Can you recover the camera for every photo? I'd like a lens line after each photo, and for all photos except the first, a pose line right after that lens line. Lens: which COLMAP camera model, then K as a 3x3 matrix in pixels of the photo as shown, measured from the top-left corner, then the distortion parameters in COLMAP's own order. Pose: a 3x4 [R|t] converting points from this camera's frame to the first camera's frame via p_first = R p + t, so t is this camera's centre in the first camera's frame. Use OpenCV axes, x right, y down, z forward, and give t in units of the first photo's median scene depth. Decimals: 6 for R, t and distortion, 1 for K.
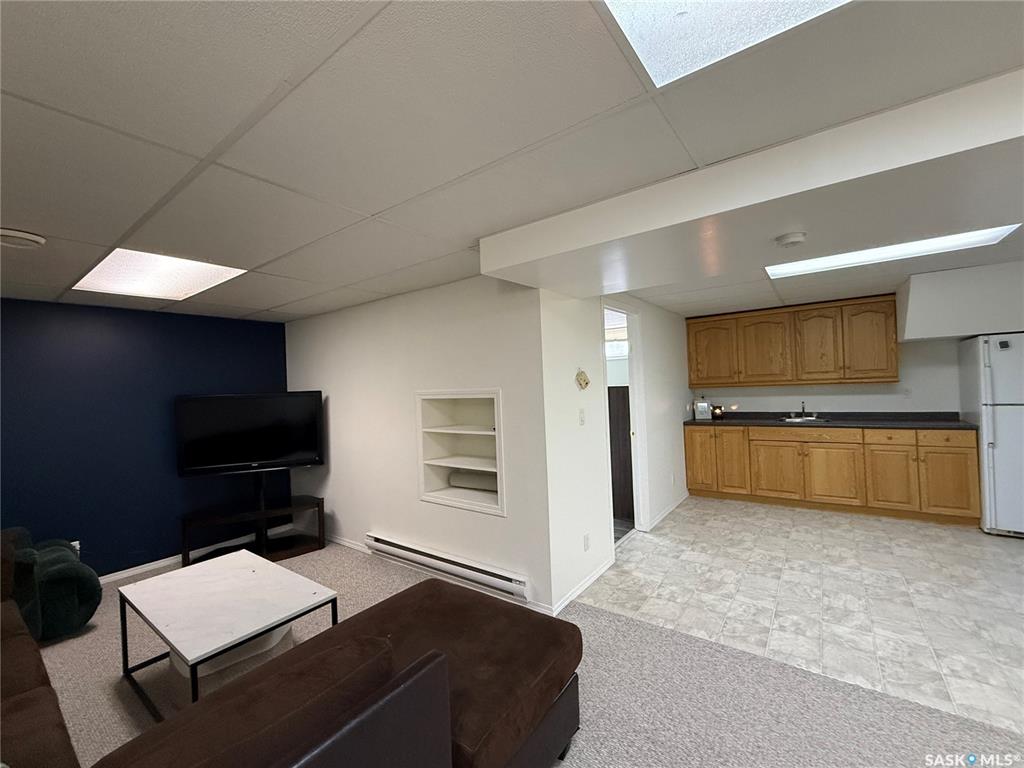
lens RADIAL K [[423.2, 0, 512.0], [0, 423.2, 384.0], [0, 0, 1]] dist [-0.000458, -0.000115]
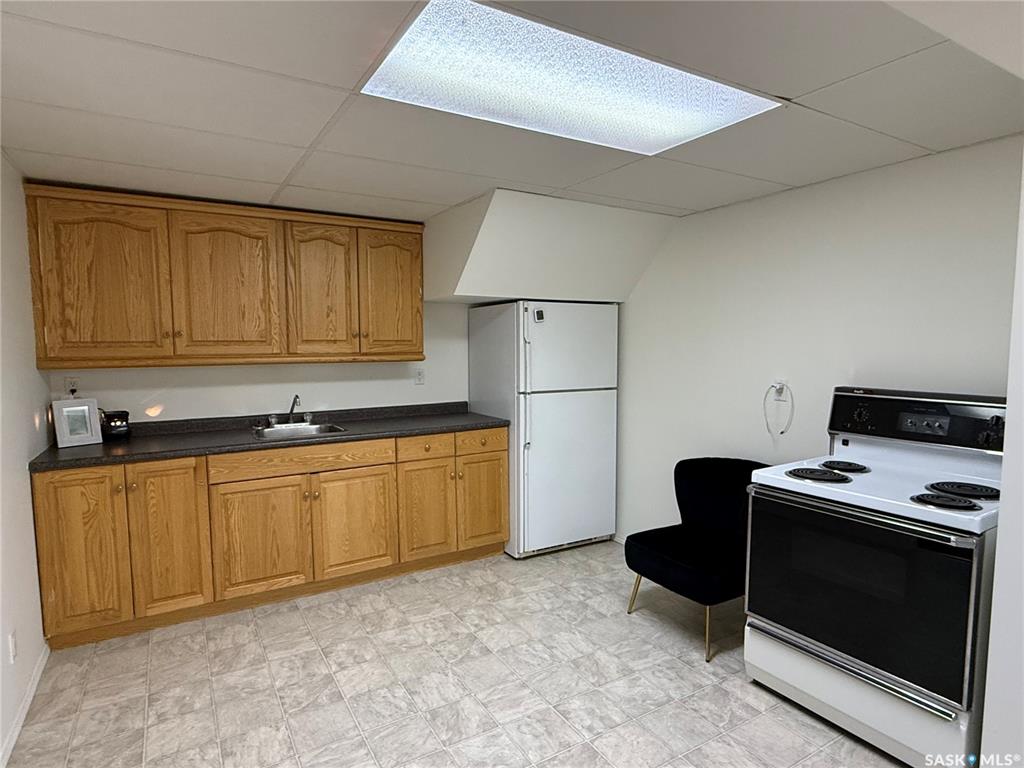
lens RADIAL K [[567.0, 0, 508.2], [0, 567.0, 390.8], [0, 0, 1]] dist [-0.005370, -0.000498]
pose [[0.390341, -0.039552, 0.919820, 0.133077], [-0.017287, 0.998586, 0.050275, -0.004398], [-0.920508, -0.035525, 0.389105, 0.472460]]
